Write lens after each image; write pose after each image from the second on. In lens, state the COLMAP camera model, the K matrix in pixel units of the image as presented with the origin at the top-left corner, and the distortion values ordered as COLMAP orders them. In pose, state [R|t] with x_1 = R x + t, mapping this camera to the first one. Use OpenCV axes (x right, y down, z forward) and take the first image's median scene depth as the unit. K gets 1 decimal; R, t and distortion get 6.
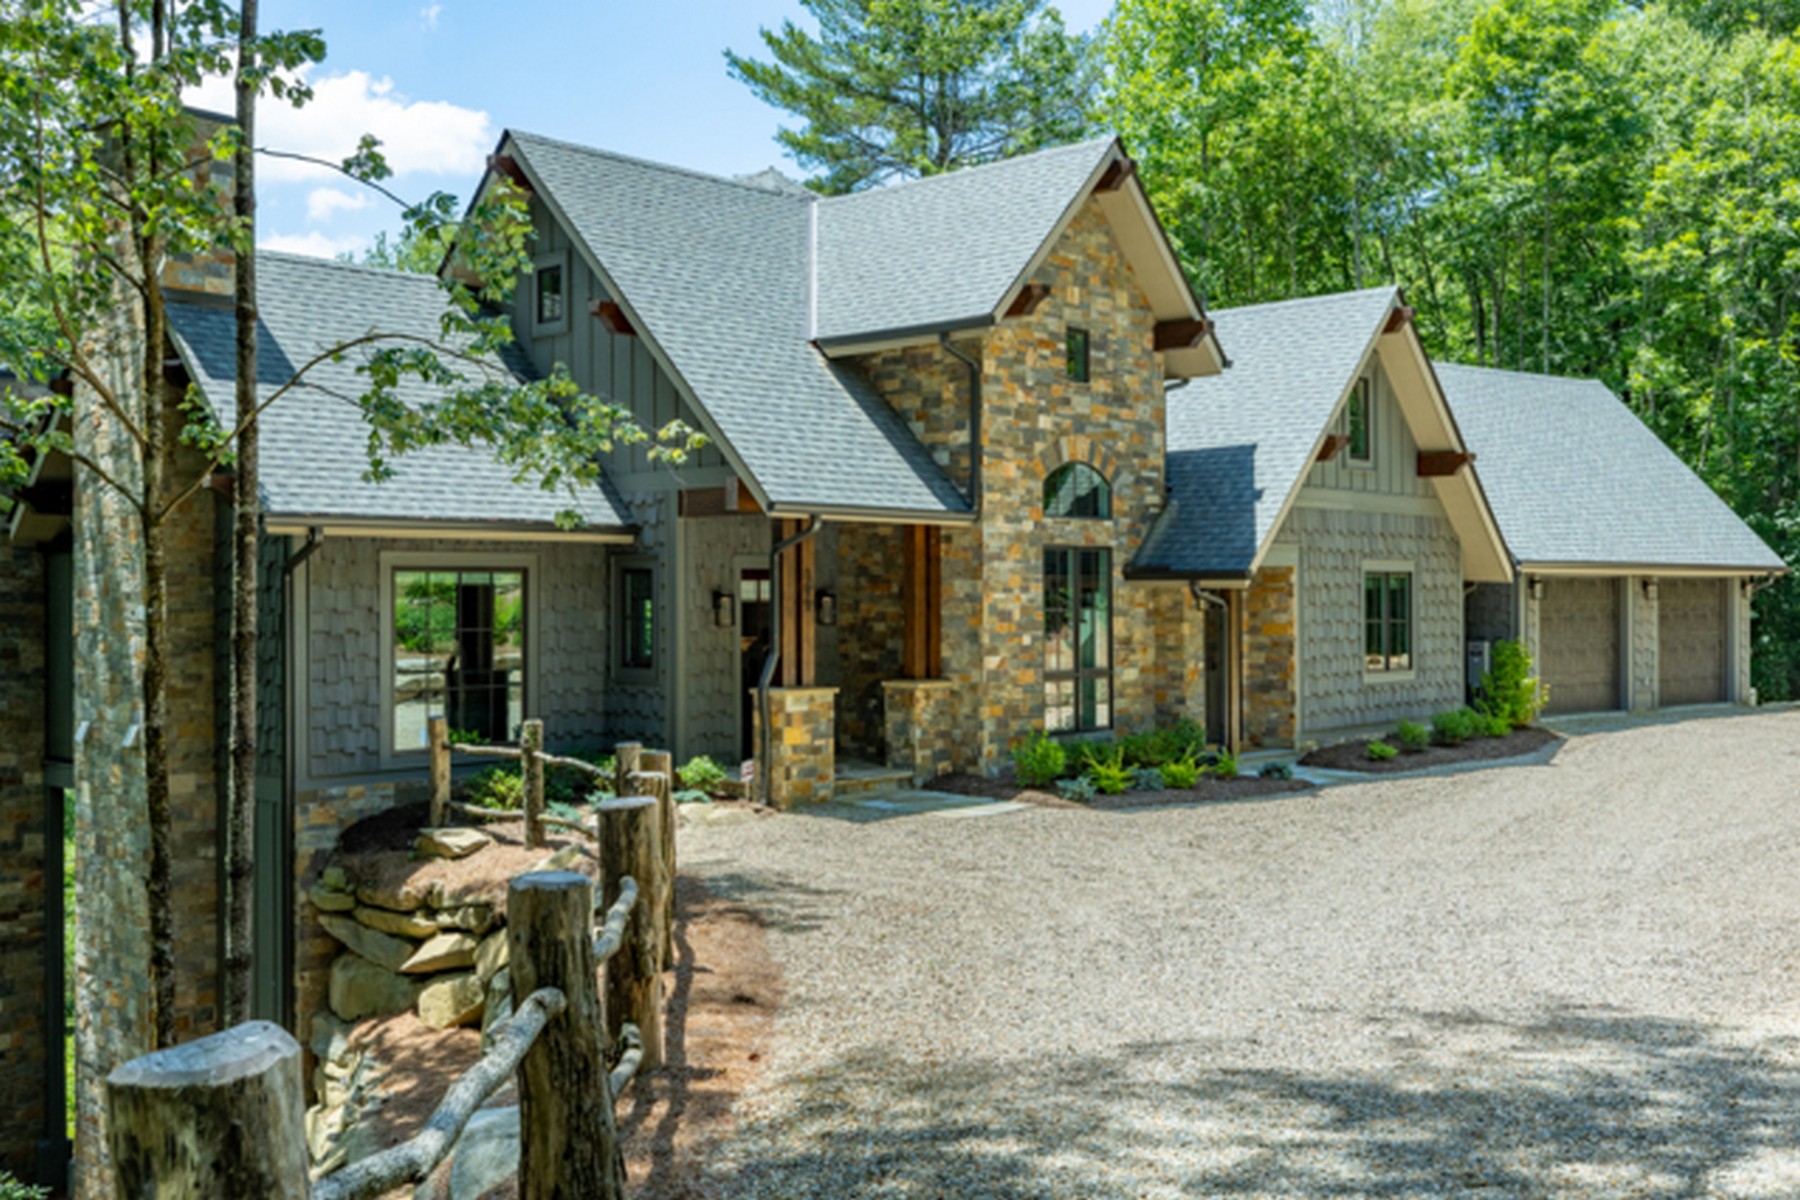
lens RADIAL K [[1863.8, 0, 901.6], [0, 1863.8, 594.7], [0, 0, 1]] dist [-0.002390, 0.000000]
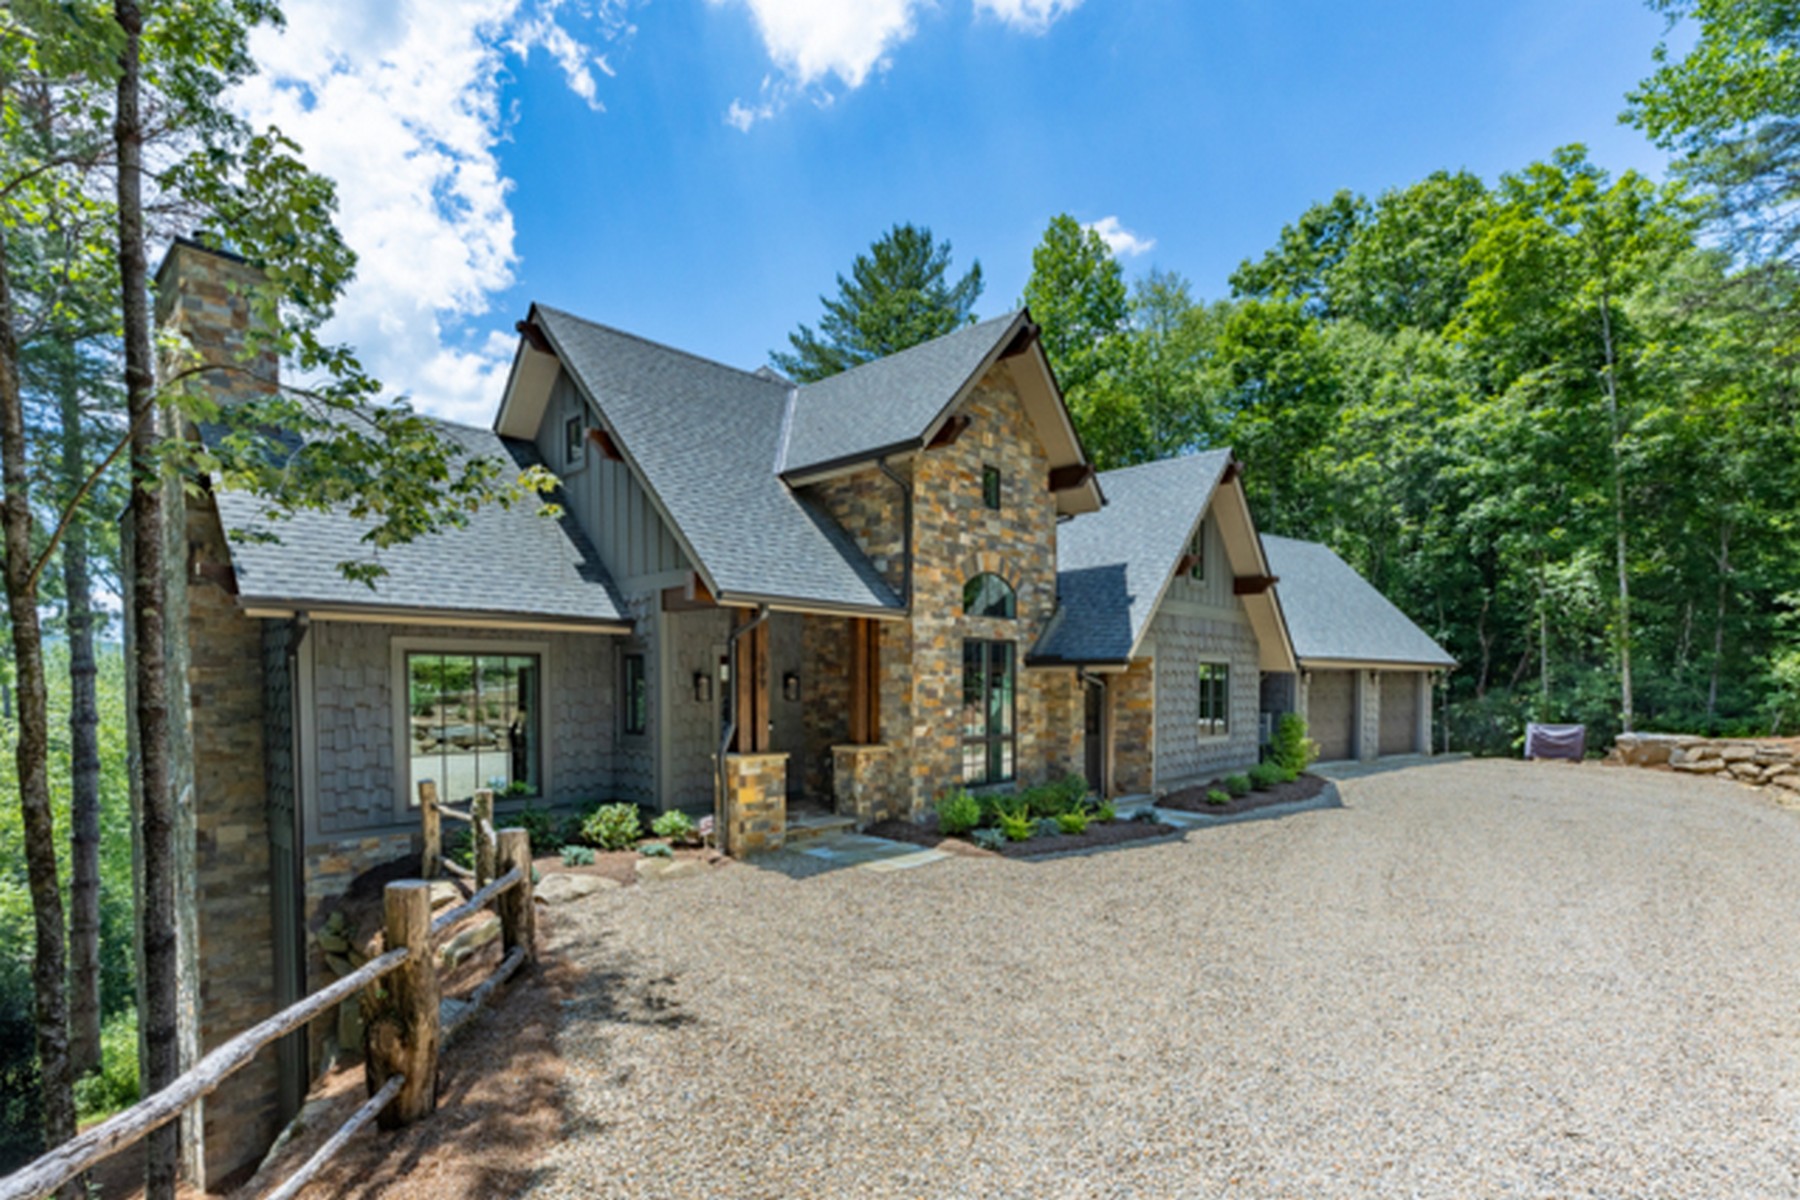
lens RADIAL K [[860.3, 0, 847.8], [0, 860.3, 718.3], [0, 0, 1]] dist [0.003348, 0.000216]
pose [[0.998530, 0.004037, -0.054044, 0.030337], [-0.001983, 0.999276, 0.038000, 0.005991], [0.054159, -0.037837, 0.997815, 0.416661]]
